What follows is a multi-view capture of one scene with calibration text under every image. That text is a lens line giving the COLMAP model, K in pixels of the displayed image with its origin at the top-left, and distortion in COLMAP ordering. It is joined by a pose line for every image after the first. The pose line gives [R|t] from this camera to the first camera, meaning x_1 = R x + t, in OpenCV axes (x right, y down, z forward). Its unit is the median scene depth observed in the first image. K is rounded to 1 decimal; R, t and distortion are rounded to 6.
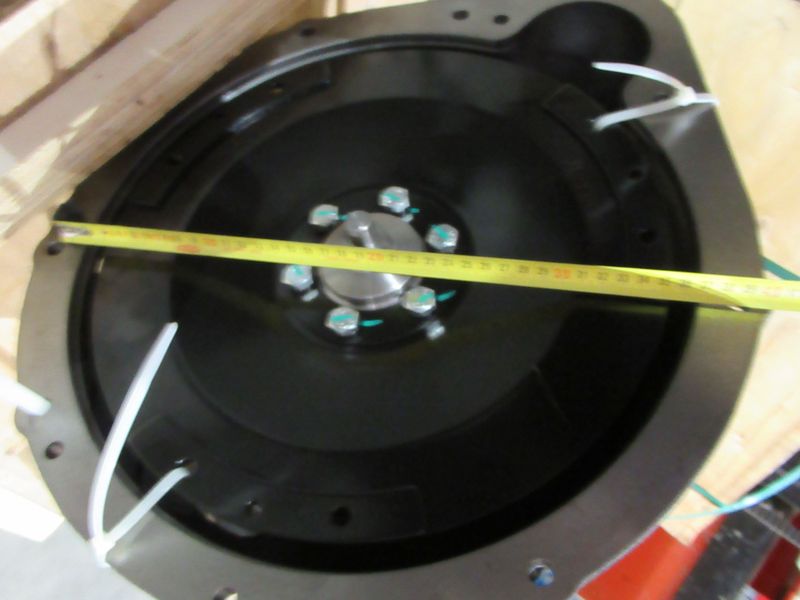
lens RADIAL K [[777.8, 0, 400.0], [0, 777.8, 300.0], [0, 0, 1]] dist [0.013360, -0.000019]
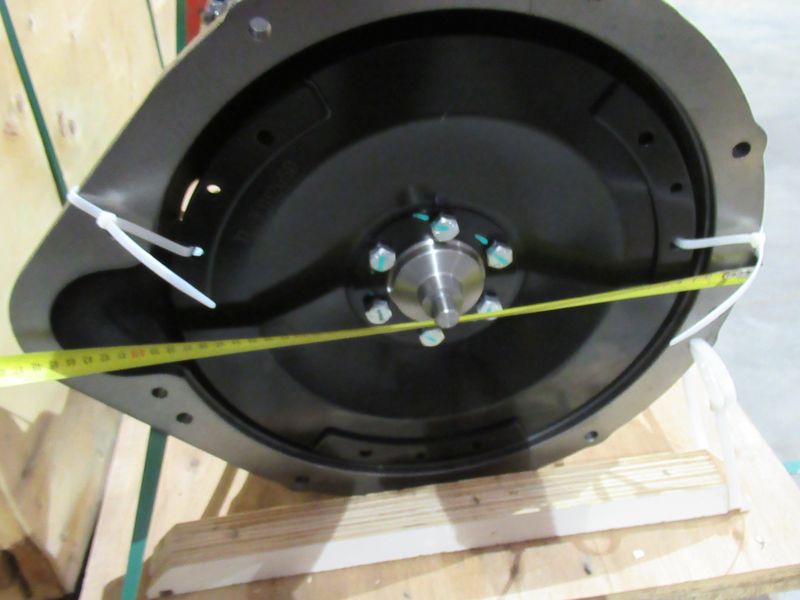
lens RADIAL K [[777.8, 0, 400.0], [0, 777.8, 300.0], [0, 0, 1]] dist [0.013360, -0.000019]
pose [[-0.707717, -0.586399, -0.394047, 0.424156], [0.583339, -0.799662, 0.142324, -0.261554], [-0.398563, -0.129138, 0.908004, 0.001887]]
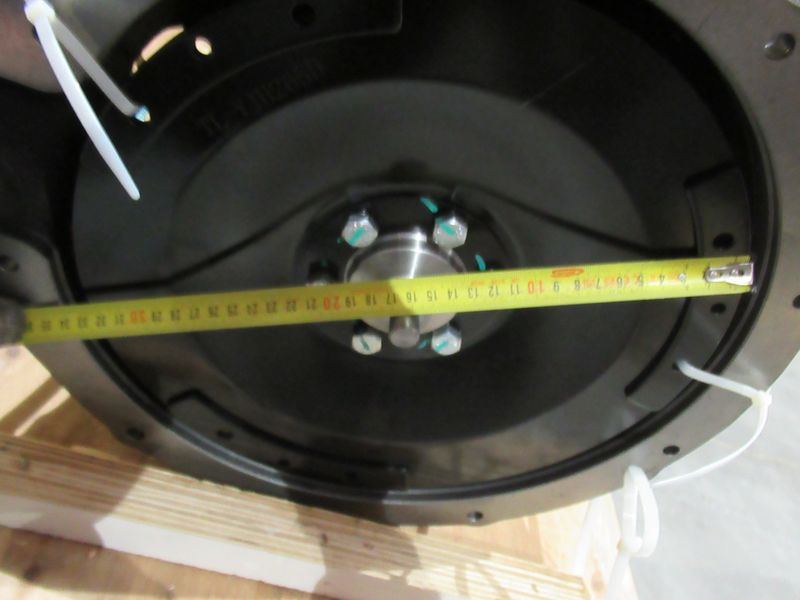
lens RADIAL K [[768.5, 0, 400.0], [0, 768.5, 300.0], [0, 0, 1]] dist [0.005433, -0.012158]
pose [[-0.326686, -0.800980, -0.501704, 0.391956], [0.839178, -0.490029, 0.235908, -0.271159], [-0.434807, -0.343951, 0.832250, 0.261843]]
